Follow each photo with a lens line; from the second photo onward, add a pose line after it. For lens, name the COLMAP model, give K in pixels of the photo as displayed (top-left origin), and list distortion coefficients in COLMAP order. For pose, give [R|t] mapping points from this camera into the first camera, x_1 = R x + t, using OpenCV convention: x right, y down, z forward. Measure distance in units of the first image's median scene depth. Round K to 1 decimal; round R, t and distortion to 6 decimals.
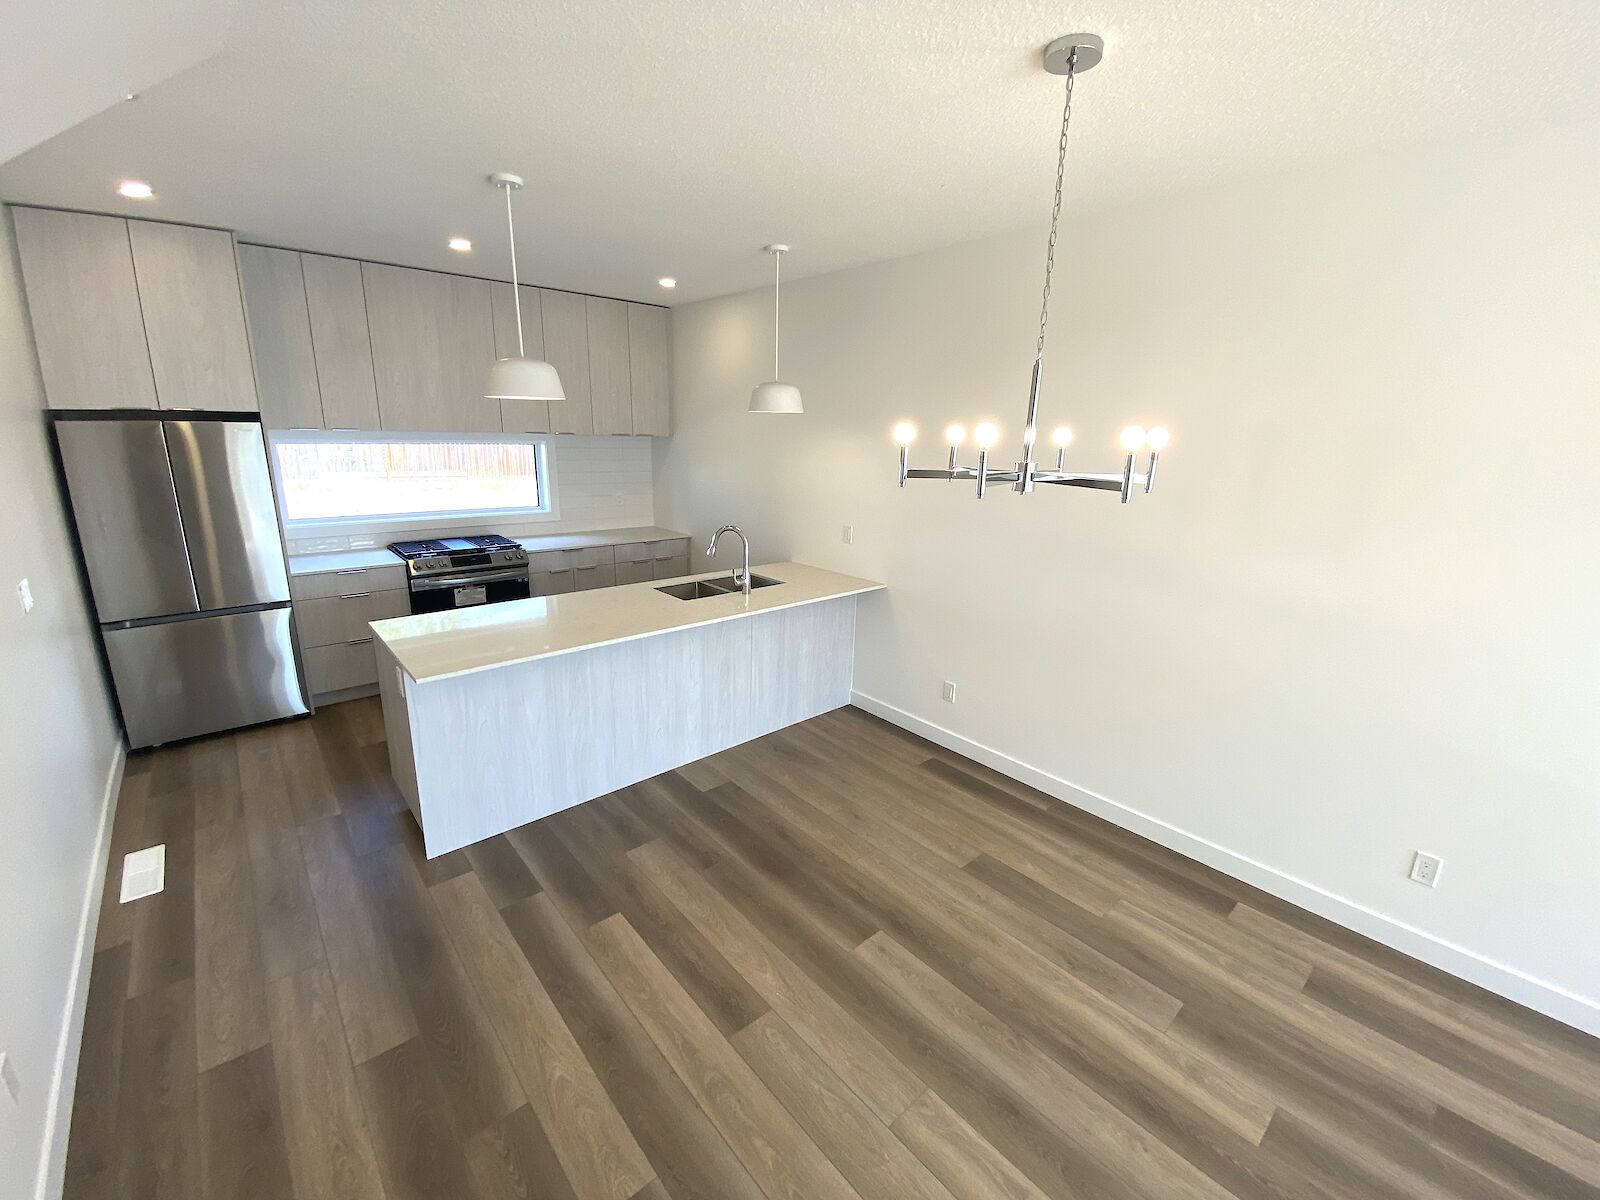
lens RADIAL K [[660.8, 0, 792.9], [0, 660.8, 599.0], [0, 0, 1]] dist [0.011055, -0.018384]
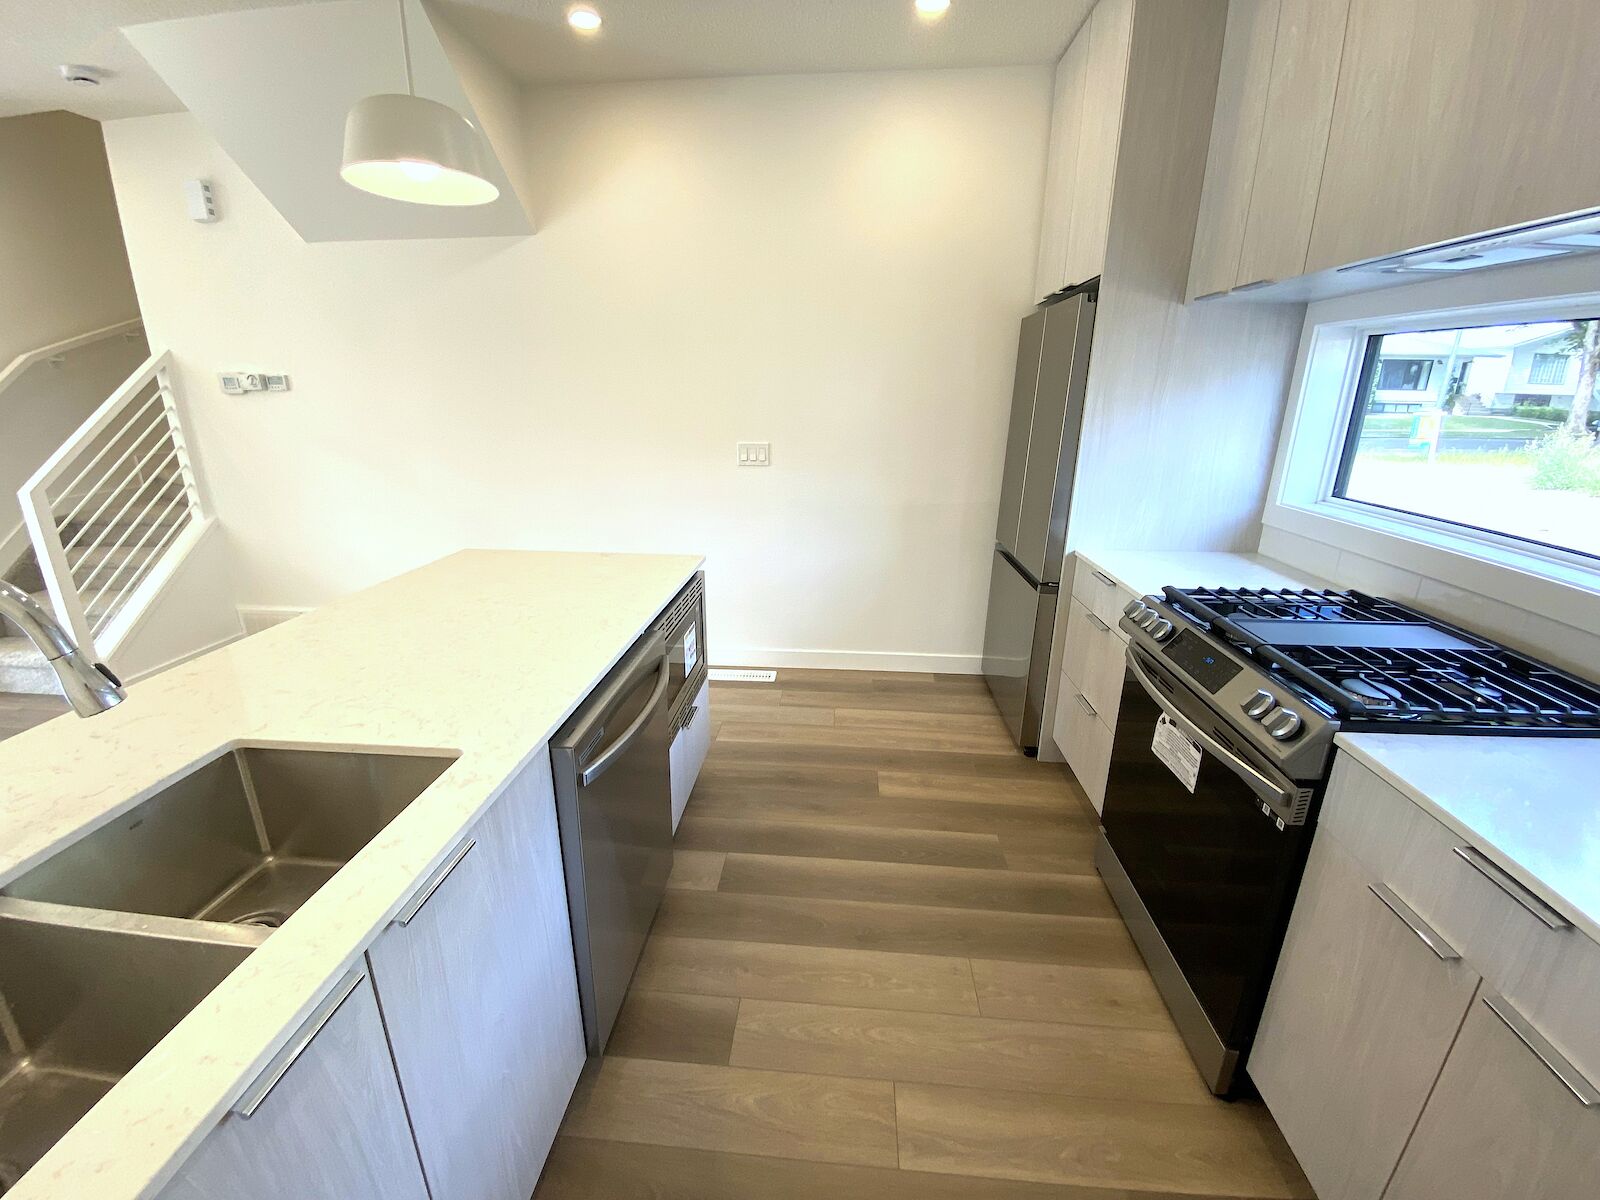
lens RADIAL K [[660.8, 0, 792.9], [0, 660.8, 599.0], [0, 0, 1]] dist [0.011055, -0.018384]
pose [[-0.726137, 0.183768, -0.662536, -0.152544], [-0.191433, 0.871477, 0.451532, -0.249505], [0.660362, 0.454706, -0.597632, 1.309749]]
